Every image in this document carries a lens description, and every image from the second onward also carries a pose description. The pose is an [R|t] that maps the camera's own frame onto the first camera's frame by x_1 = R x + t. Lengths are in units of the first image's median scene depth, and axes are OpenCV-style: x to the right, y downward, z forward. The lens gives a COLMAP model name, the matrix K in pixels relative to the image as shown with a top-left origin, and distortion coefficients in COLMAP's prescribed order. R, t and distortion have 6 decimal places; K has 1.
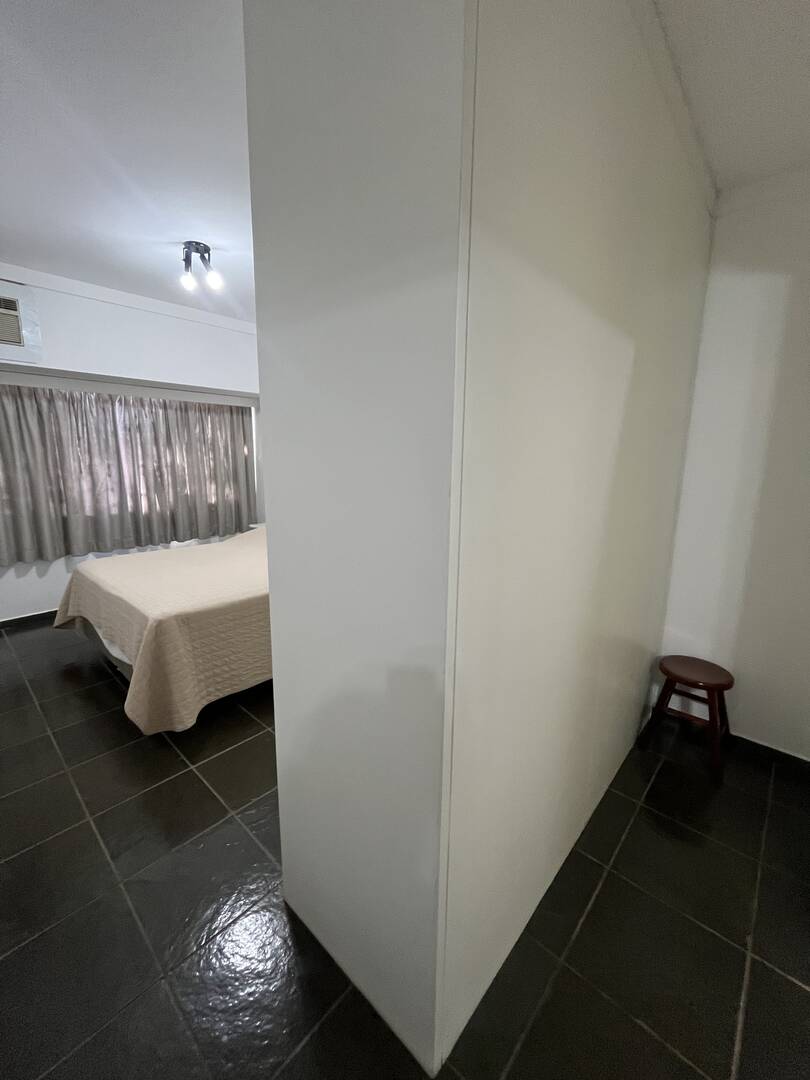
lens RADIAL K [[436.8, 0, 405.1], [0, 436.8, 536.5], [0, 0, 1]] dist [-0.000935, 0.000110]
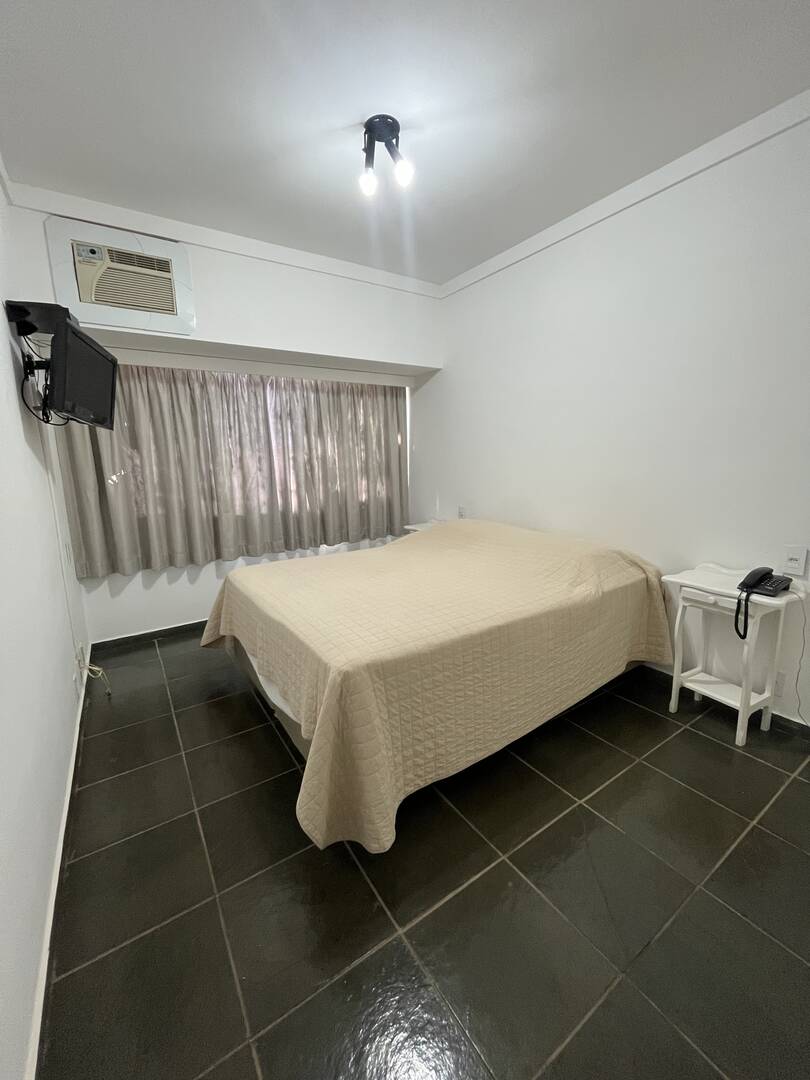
lens RADIAL K [[436.8, 0, 405.7], [0, 436.8, 539.6], [0, 0, 1]] dist [-0.000935, 0.000110]
pose [[0.969184, 0.008245, -0.246201, -0.186353], [-0.009296, 0.999952, -0.003107, 0.001659], [0.246164, 0.005300, 0.969214, 0.235180]]
